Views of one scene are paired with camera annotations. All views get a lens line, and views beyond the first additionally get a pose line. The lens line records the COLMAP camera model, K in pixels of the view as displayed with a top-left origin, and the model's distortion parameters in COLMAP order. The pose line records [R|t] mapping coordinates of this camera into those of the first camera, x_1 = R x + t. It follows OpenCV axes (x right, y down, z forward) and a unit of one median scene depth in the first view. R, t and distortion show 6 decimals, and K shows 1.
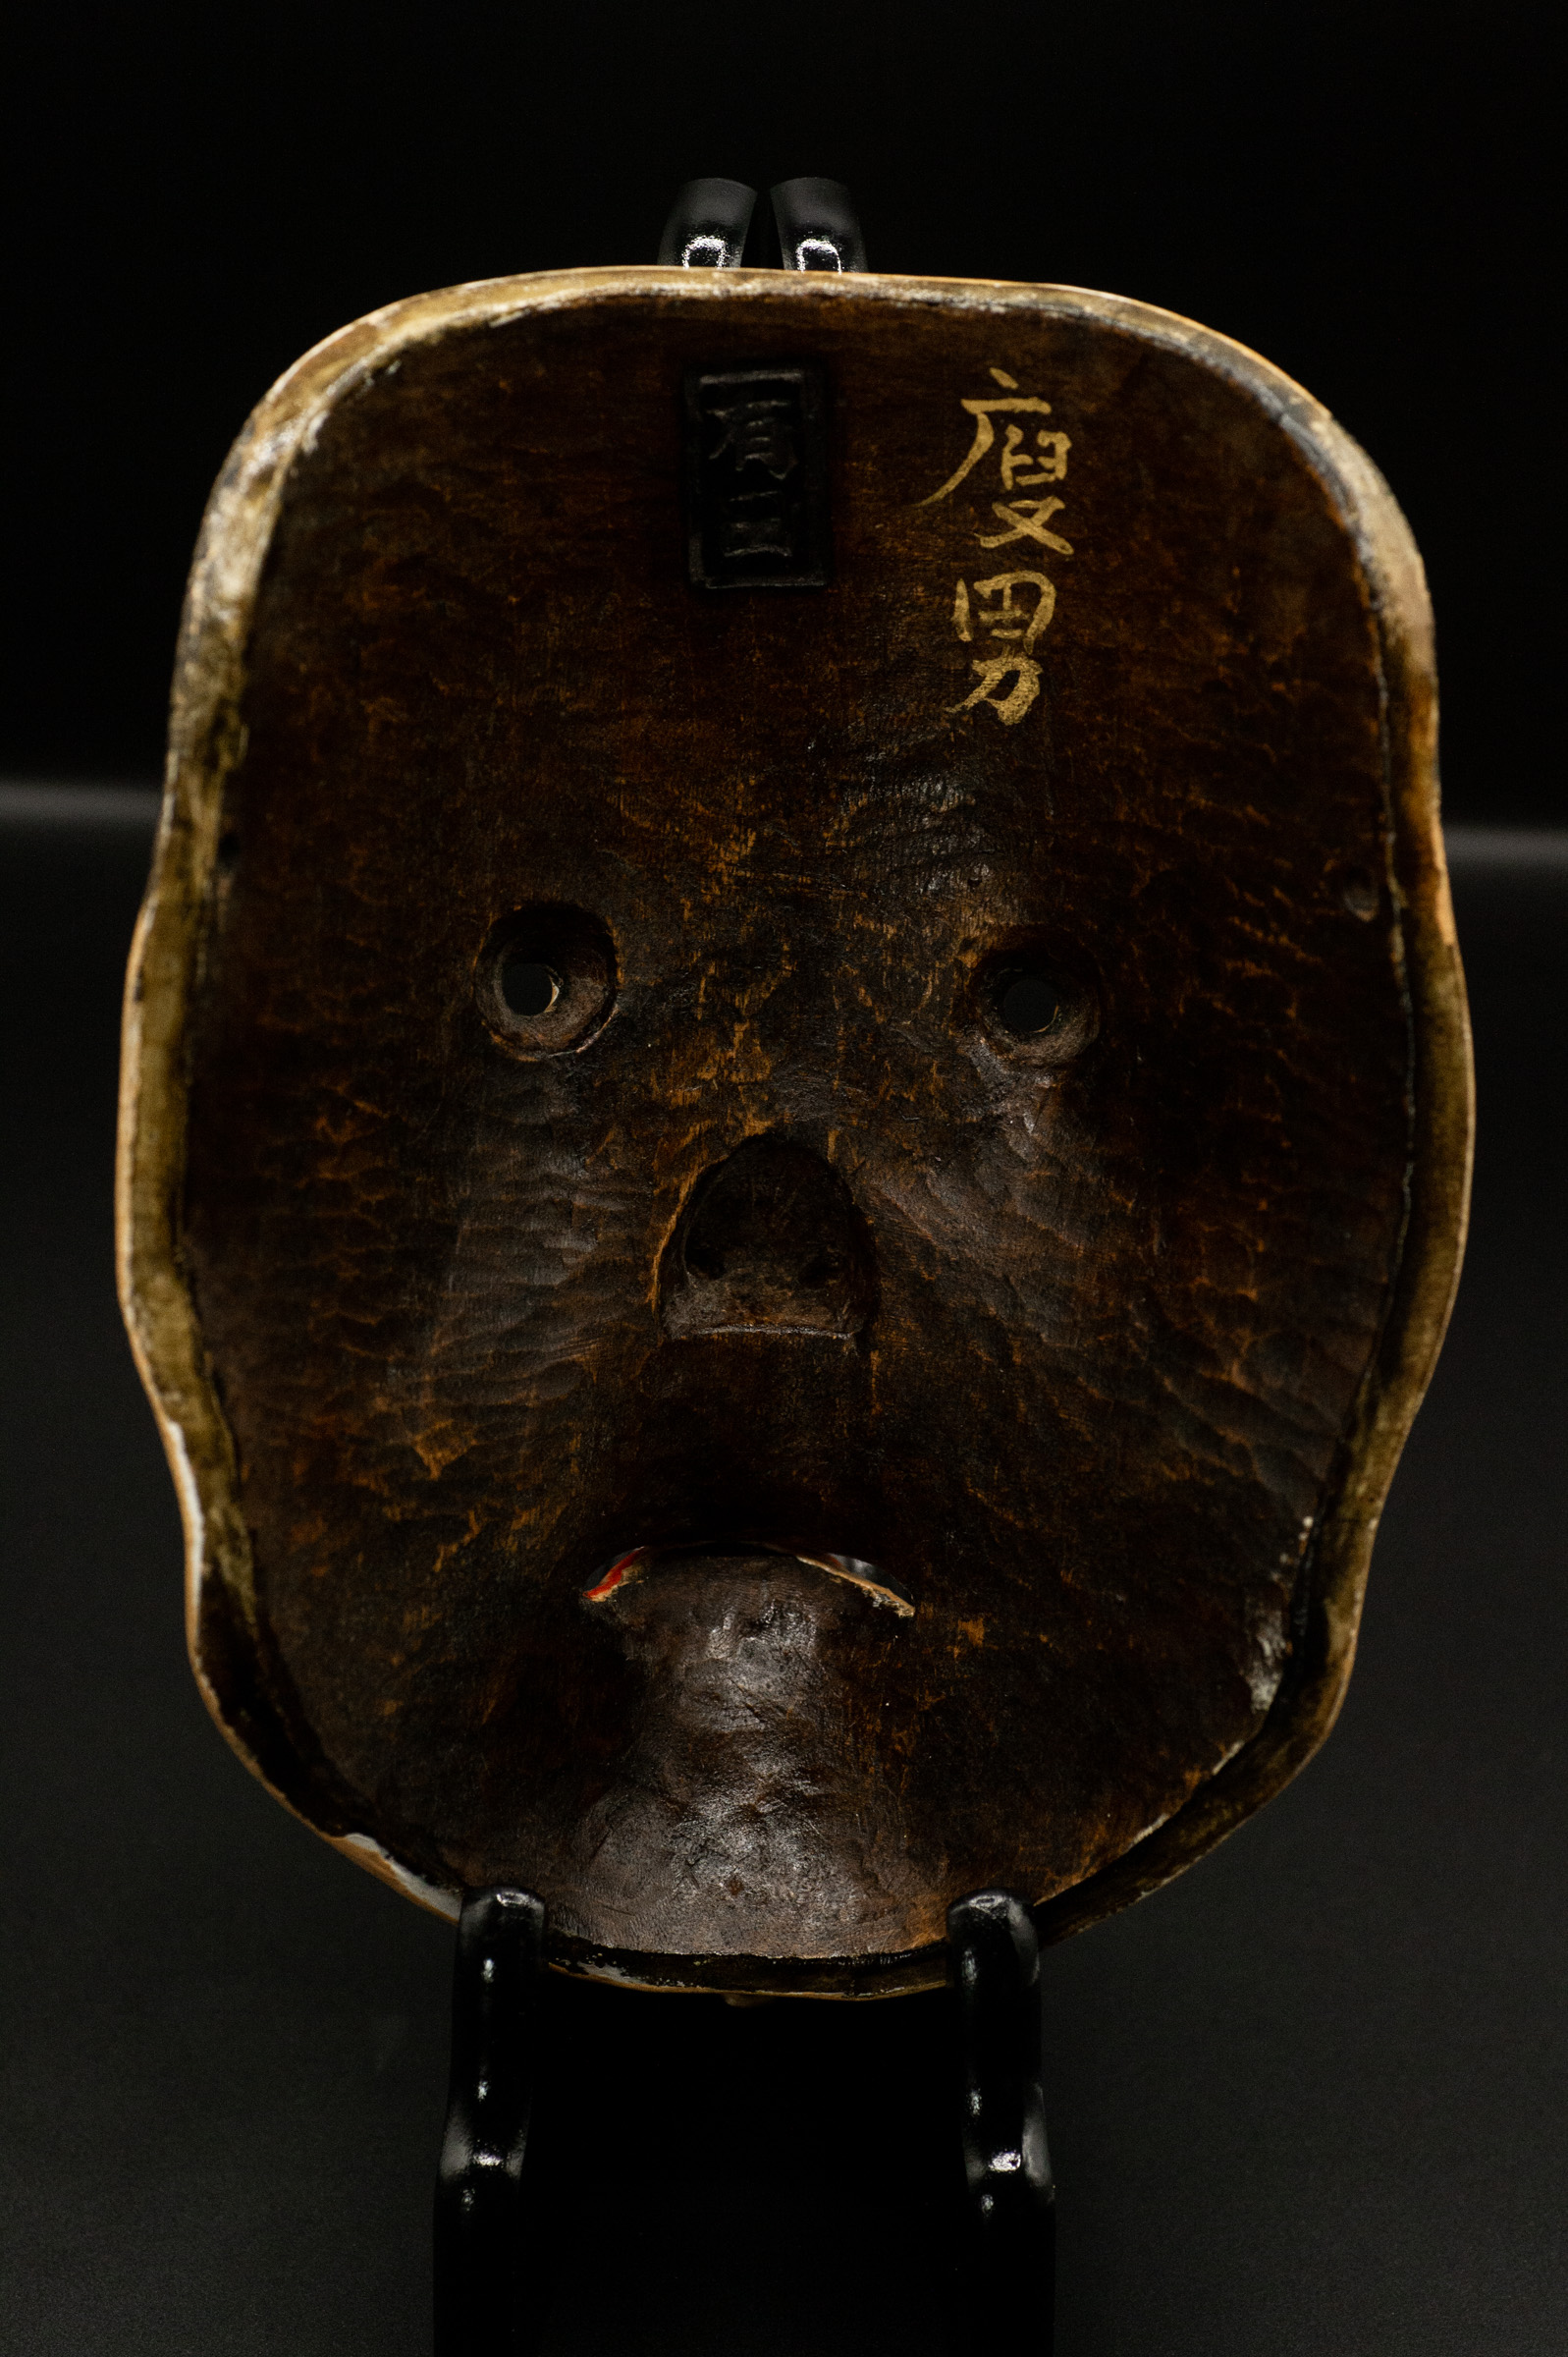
lens RADIAL K [[7230.3, 0, 784.0], [0, 7230.3, 1178.5], [0, 0, 1]] dist [0.322144, -2.302196]
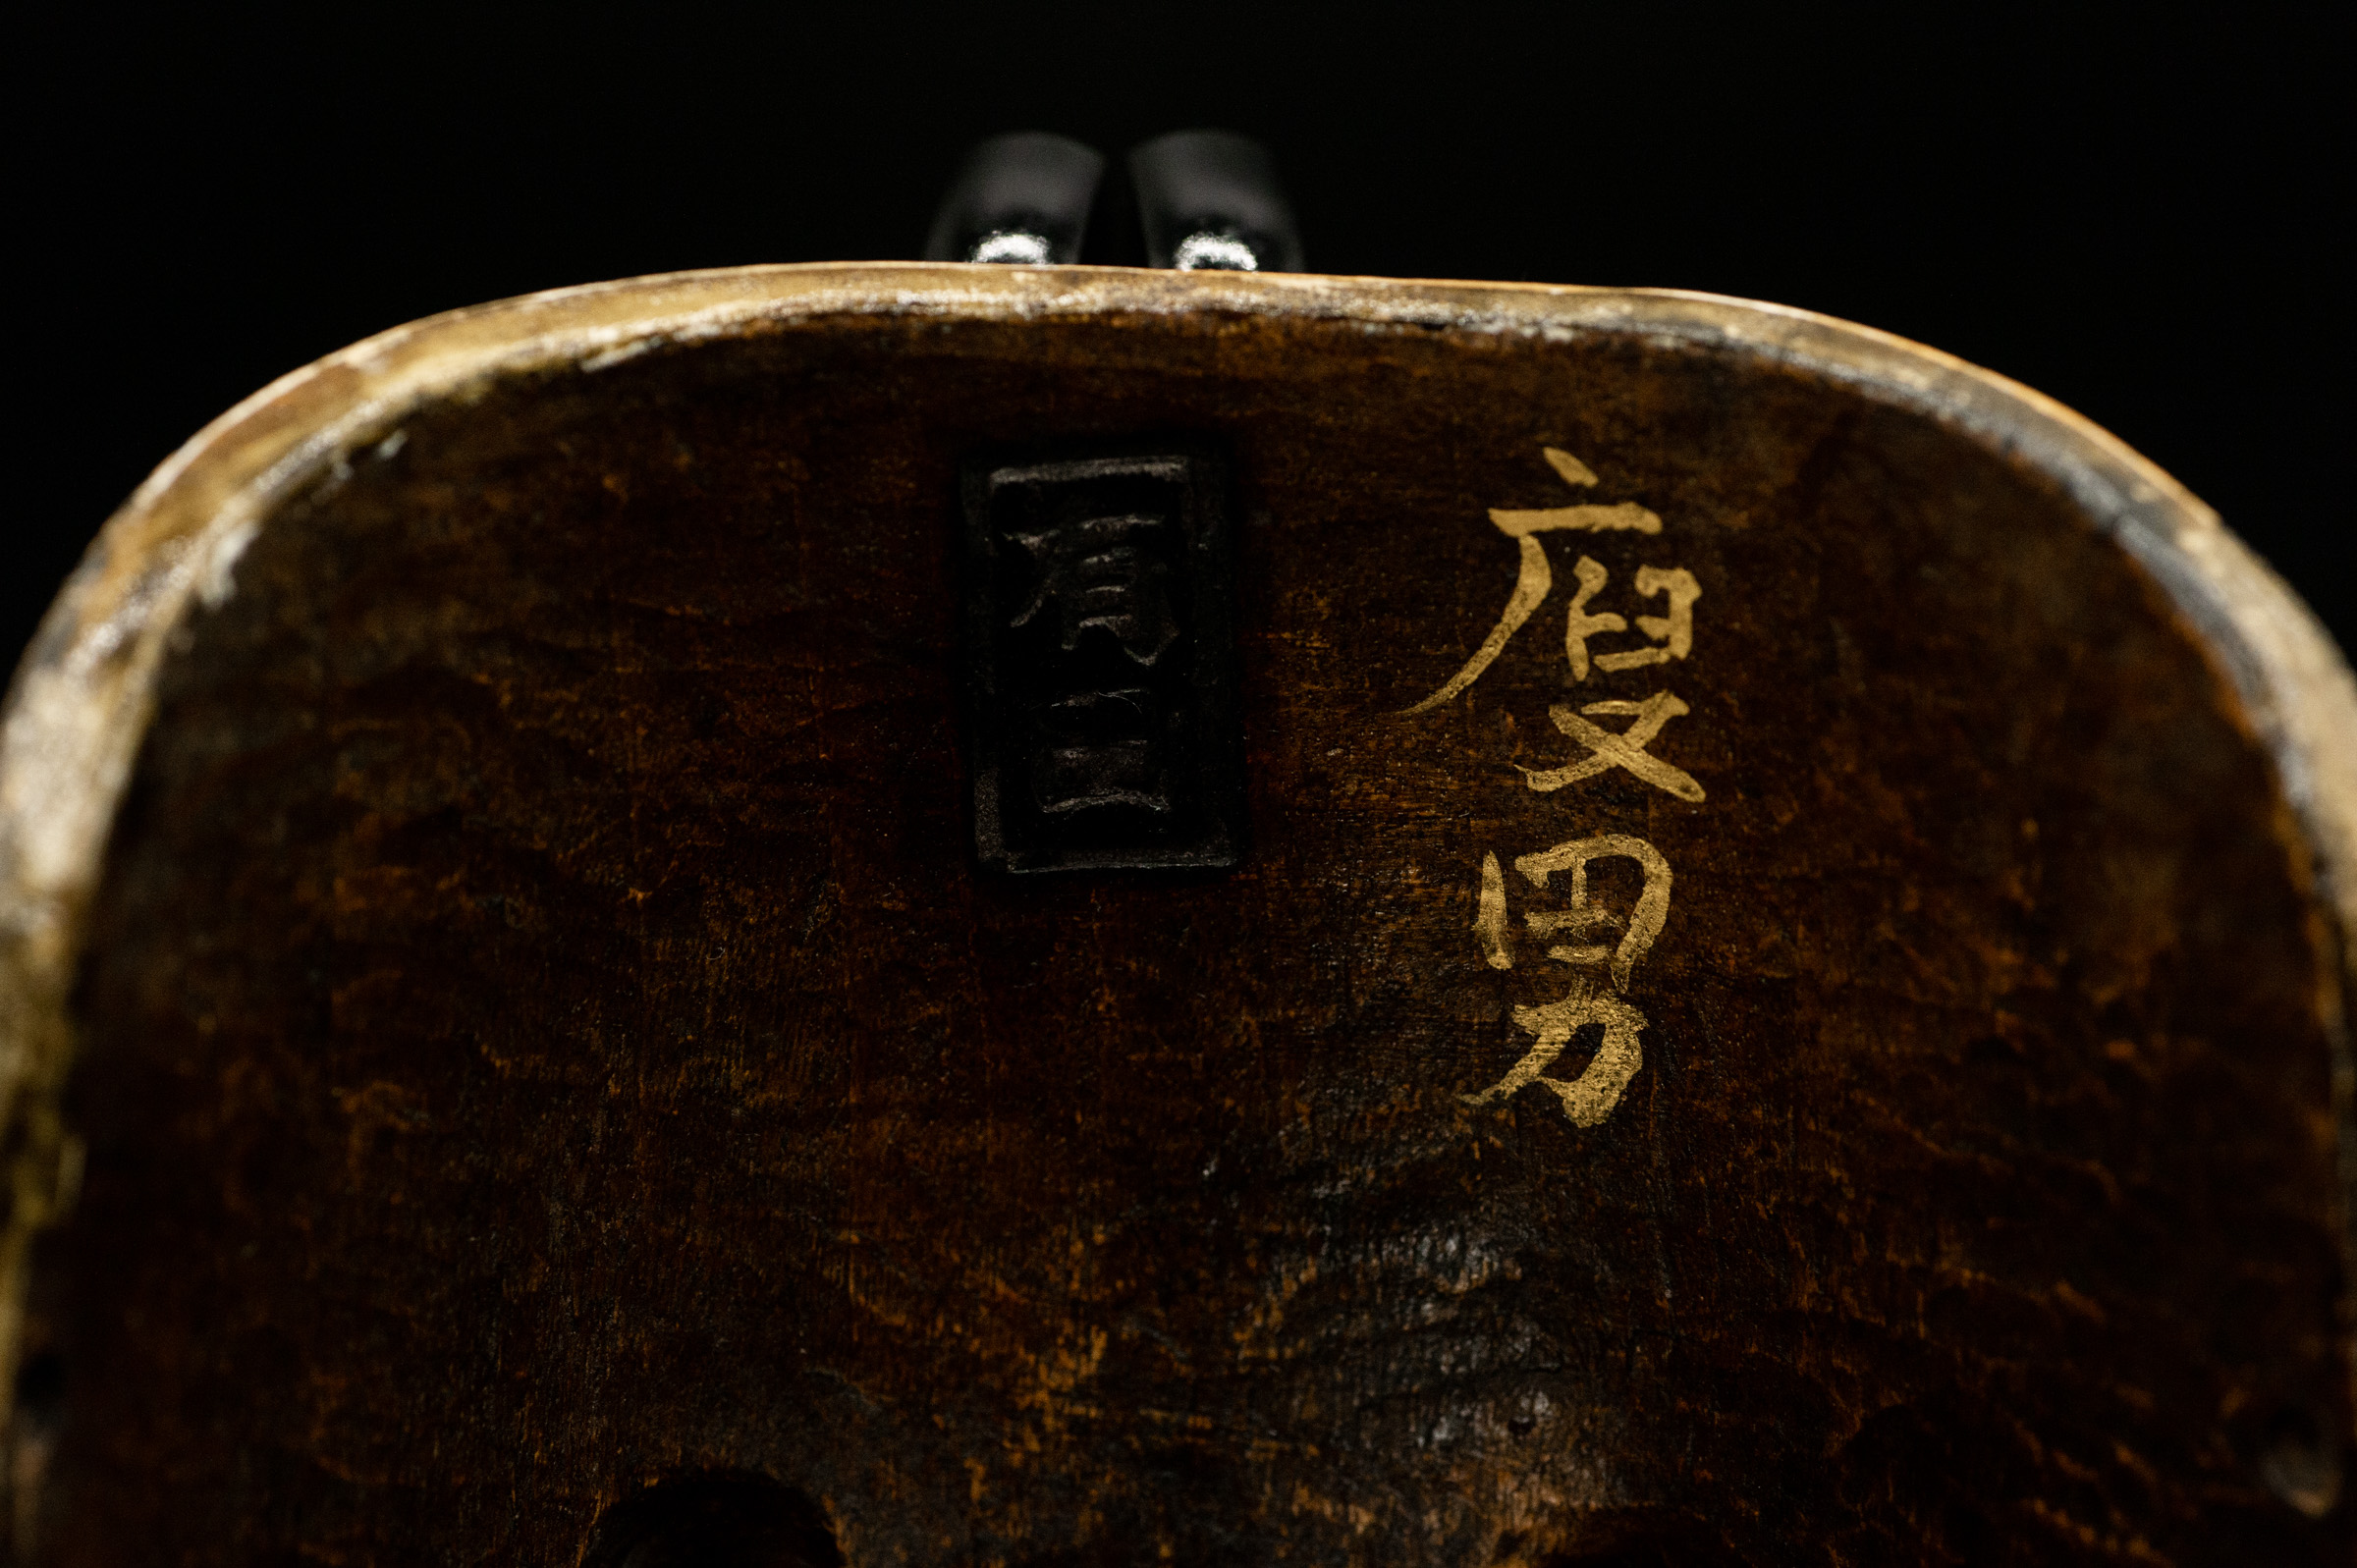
lens RADIAL K [[7230.3, 0, 1178.5], [0, 7230.3, 784.0], [0, 0, 1]] dist [0.322144, -2.302196]
pose [[0.999941, -0.006747, -0.008454, 0.006278], [0.005747, 0.993551, -0.113238, -0.028420], [0.009164, 0.113183, 0.993532, 0.481432]]
